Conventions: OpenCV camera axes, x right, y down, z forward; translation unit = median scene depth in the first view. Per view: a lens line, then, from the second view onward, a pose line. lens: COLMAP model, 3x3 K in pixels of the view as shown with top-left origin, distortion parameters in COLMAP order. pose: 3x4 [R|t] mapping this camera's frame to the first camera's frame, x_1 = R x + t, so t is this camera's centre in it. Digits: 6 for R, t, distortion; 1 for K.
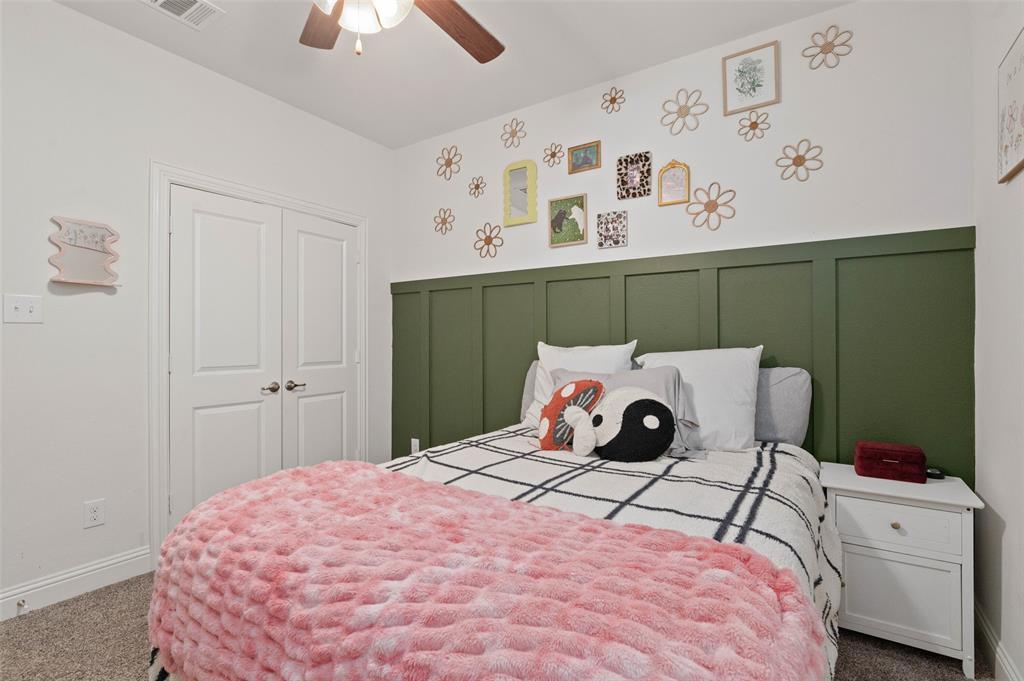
lens RADIAL K [[475.7, 0, 514.8], [0, 475.7, 340.1], [0, 0, 1]] dist [0.002932, -0.000372]
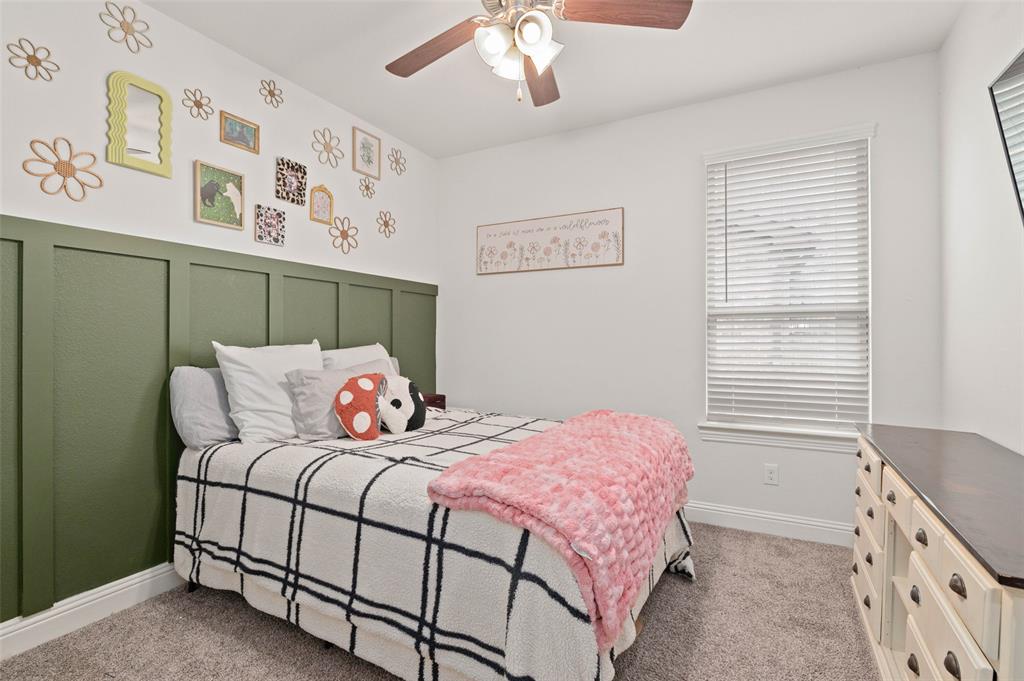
lens RADIAL K [[475.7, 0, 513.3], [0, 475.7, 338.6], [0, 0, 1]] dist [0.002932, -0.000372]
pose [[-0.089869, -0.004791, 0.995942, -0.824056], [-0.007318, 0.999965, 0.004150, -0.008422], [-0.995927, -0.006916, -0.089901, 0.598449]]
